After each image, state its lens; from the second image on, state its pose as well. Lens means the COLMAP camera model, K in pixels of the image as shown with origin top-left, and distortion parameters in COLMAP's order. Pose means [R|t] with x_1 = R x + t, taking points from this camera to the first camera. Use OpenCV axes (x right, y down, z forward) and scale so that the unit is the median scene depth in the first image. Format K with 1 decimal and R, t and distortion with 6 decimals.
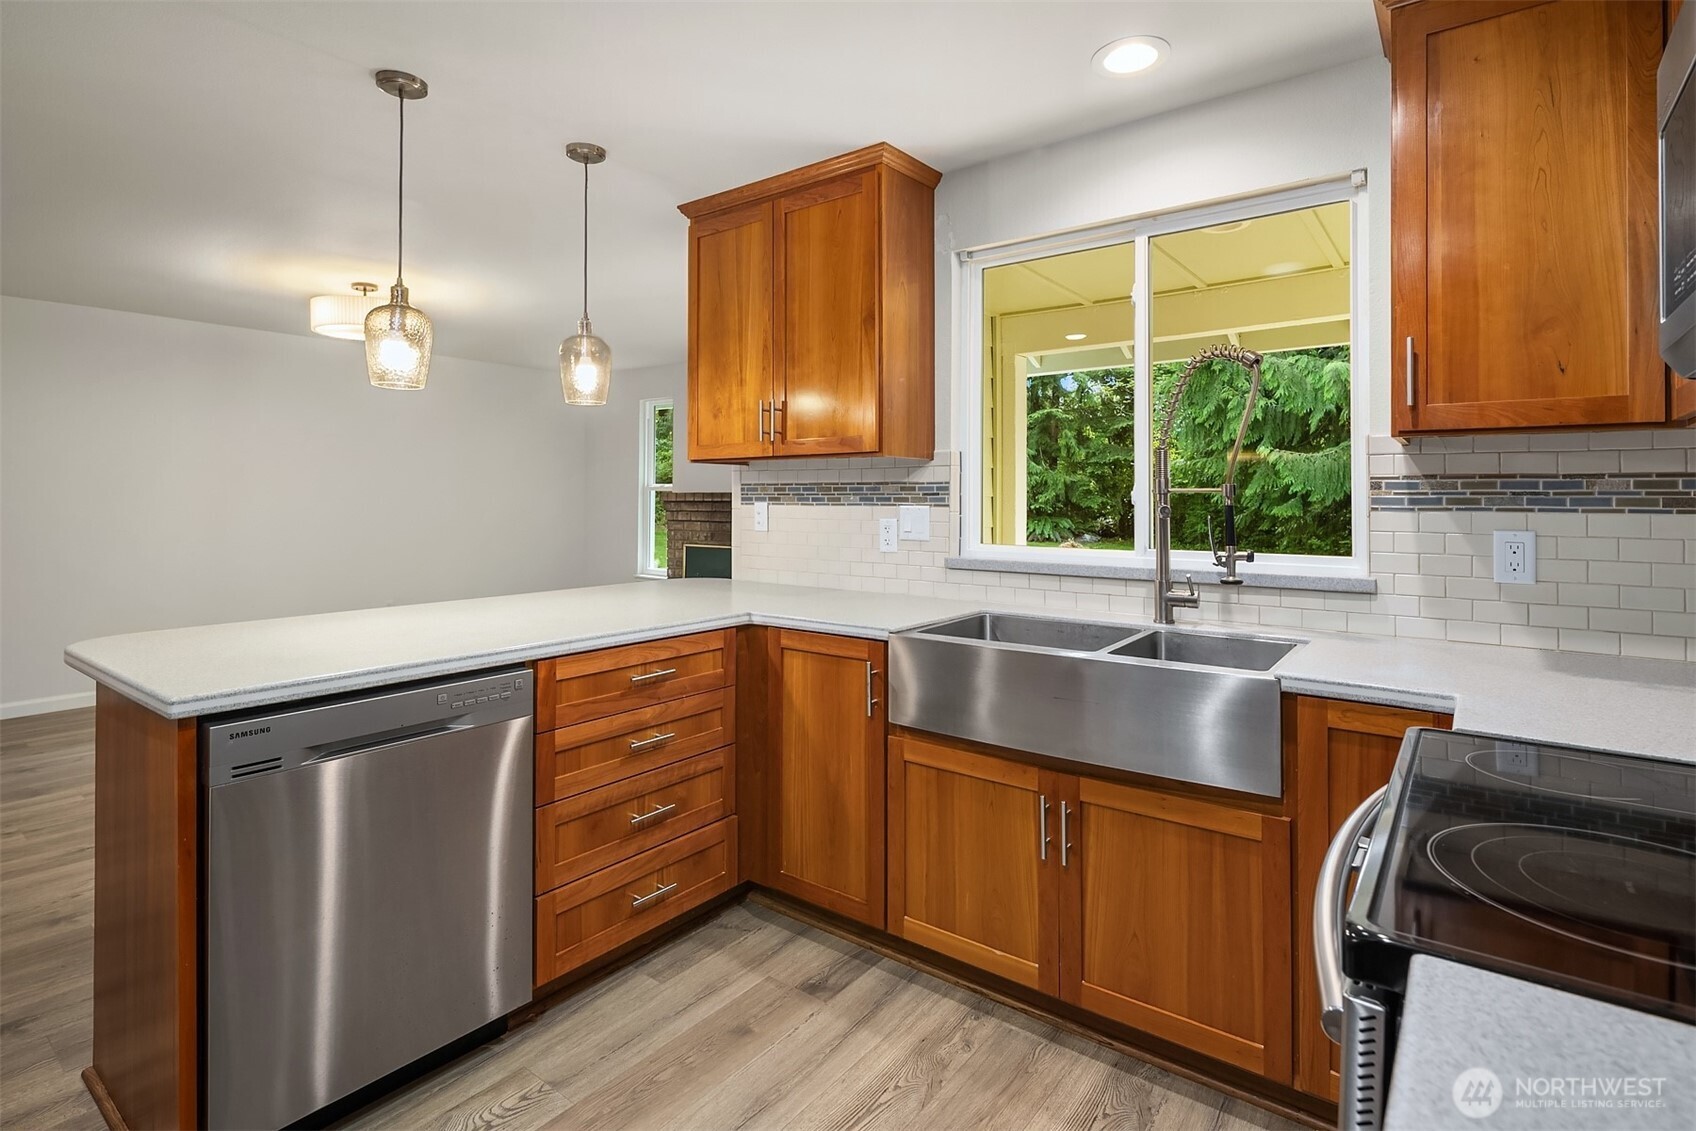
lens RADIAL K [[830.4, 0, 846.5], [0, 830.4, 477.8], [0, 0, 1]] dist [-0.000105, -0.000889]
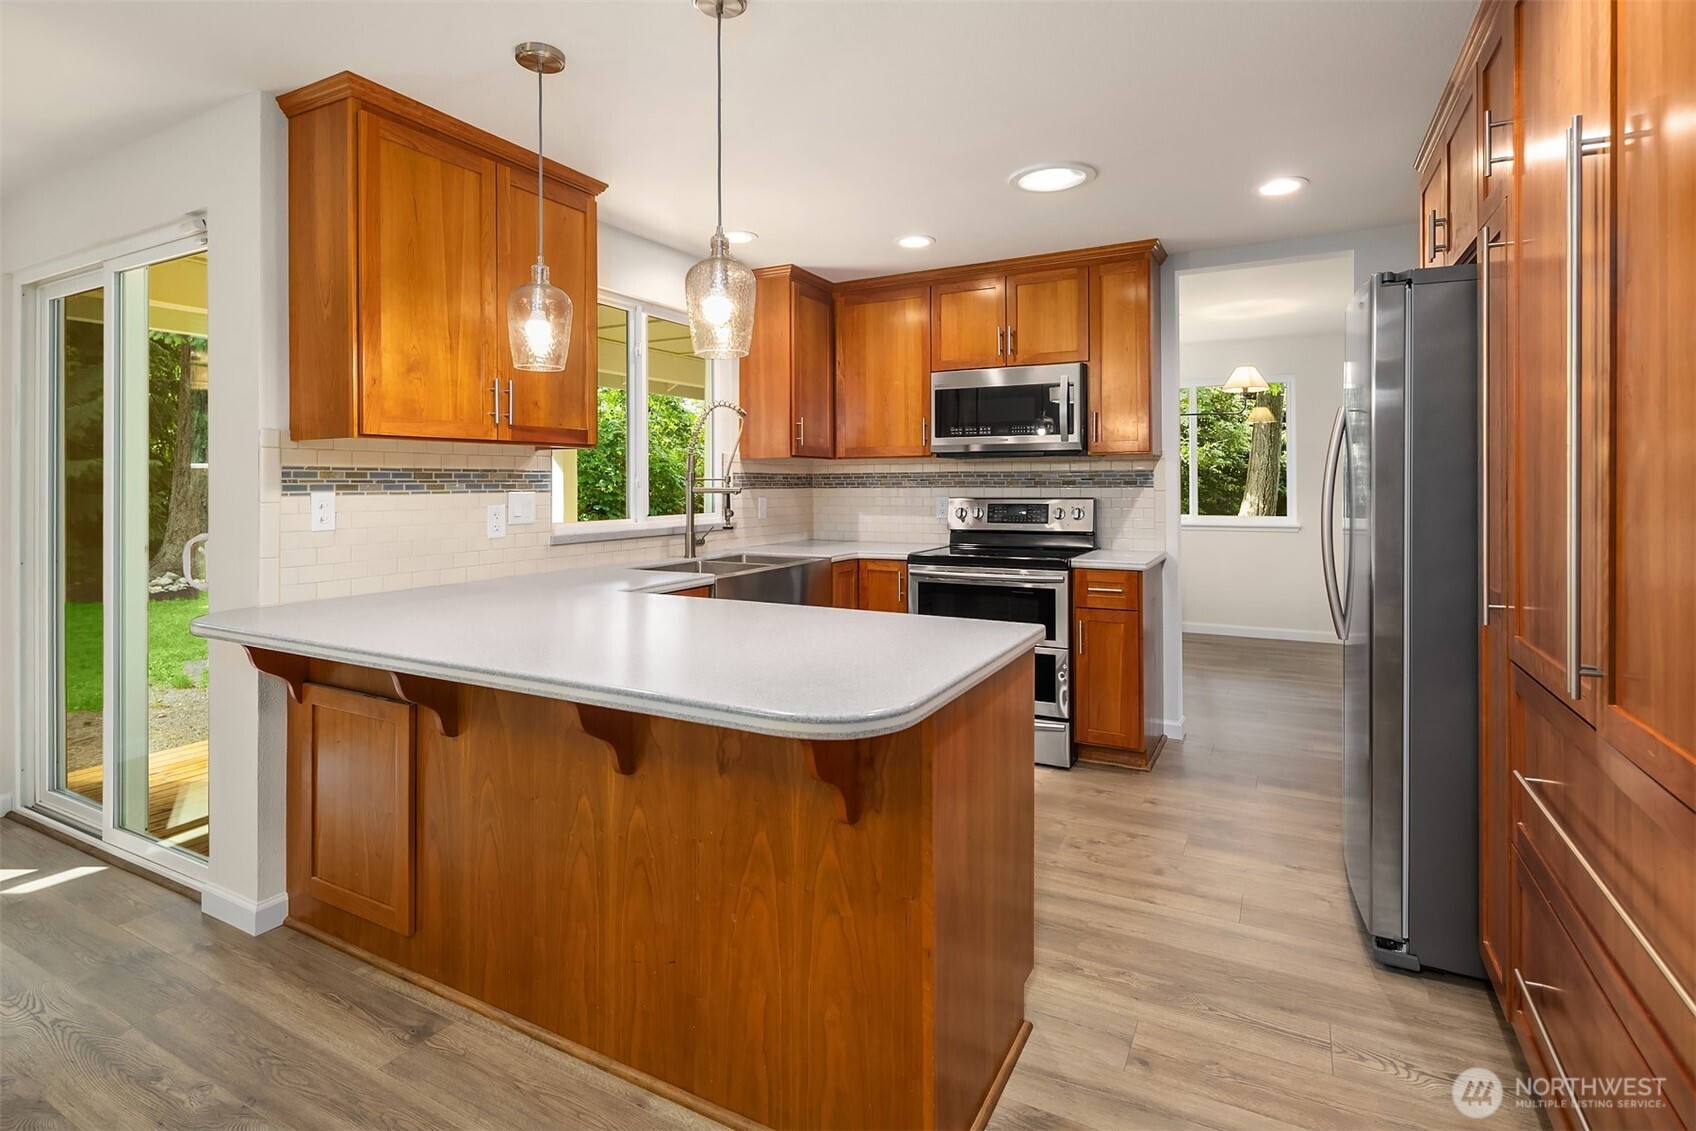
lens RADIAL K [[830.4, 0, 846.5], [0, 830.4, 477.8], [0, 0, 1]] dist [-0.000105, -0.000889]
pose [[-0.161188, 0.004057, 0.986915, -0.987338], [-0.019923, 0.999774, -0.007364, 0.013644], [-0.986723, -0.020849, -0.161071, 0.702819]]
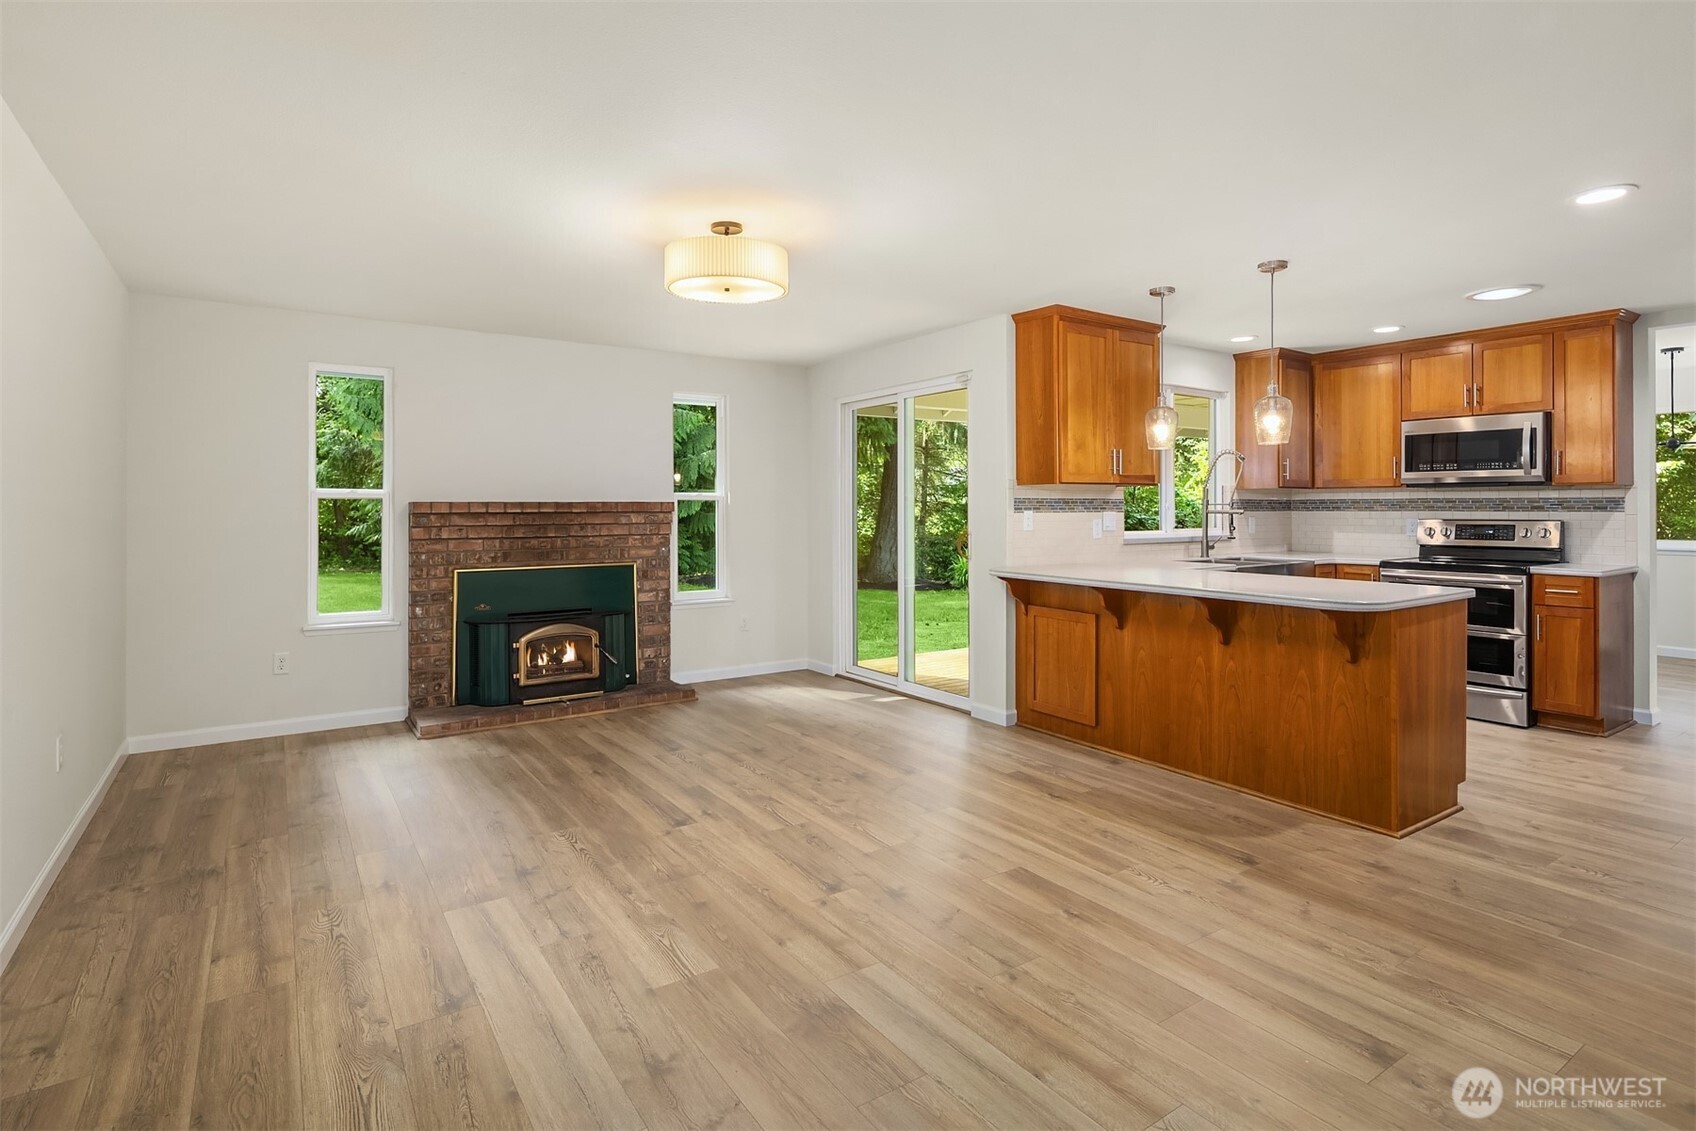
lens RADIAL K [[847.7, 0, 839.0], [0, 847.7, 506.1], [0, 0, 1]] dist [0.000216, -0.001170]
pose [[0.321292, -0.001906, 0.946978, -1.749629], [-0.021009, 0.999738, 0.009140, 0.015460], [-0.946747, -0.022831, 0.321167, 0.897211]]
